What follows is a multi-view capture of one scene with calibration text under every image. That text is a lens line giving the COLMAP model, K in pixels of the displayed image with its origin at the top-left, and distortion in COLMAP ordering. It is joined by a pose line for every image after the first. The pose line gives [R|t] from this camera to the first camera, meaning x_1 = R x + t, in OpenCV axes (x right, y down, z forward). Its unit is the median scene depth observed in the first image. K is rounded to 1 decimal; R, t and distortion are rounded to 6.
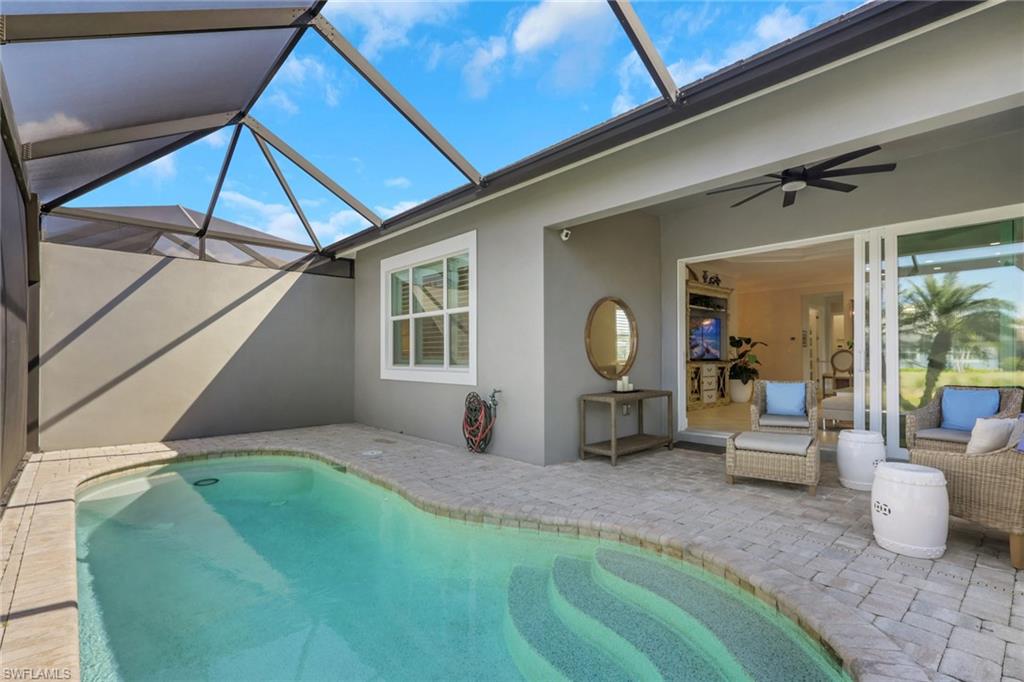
lens RADIAL K [[493.7, 0, 513.9], [0, 493.7, 350.7], [0, 0, 1]] dist [-0.002621, -0.000150]
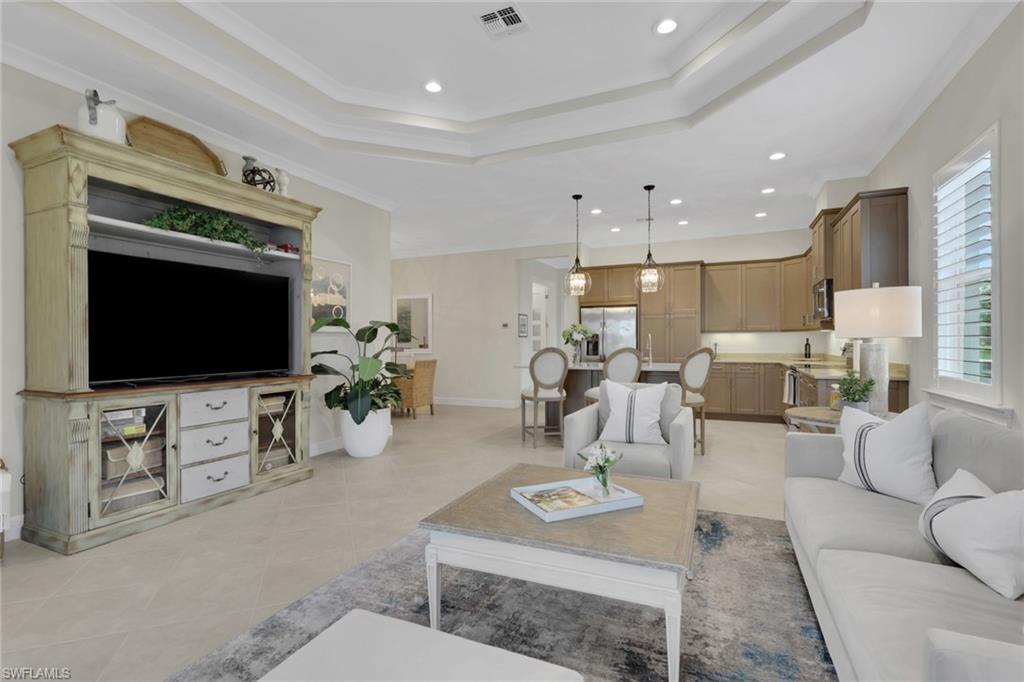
lens RADIAL K [[489.4, 0, 510.5], [0, 489.4, 344.2], [0, 0, 1]] dist [0.000645, 0.000053]
pose [[0.919954, -0.001674, 0.392023, 0.409820], [-0.005356, 0.999844, 0.016838, -0.013612], [-0.391990, -0.017590, 0.919801, 0.515268]]
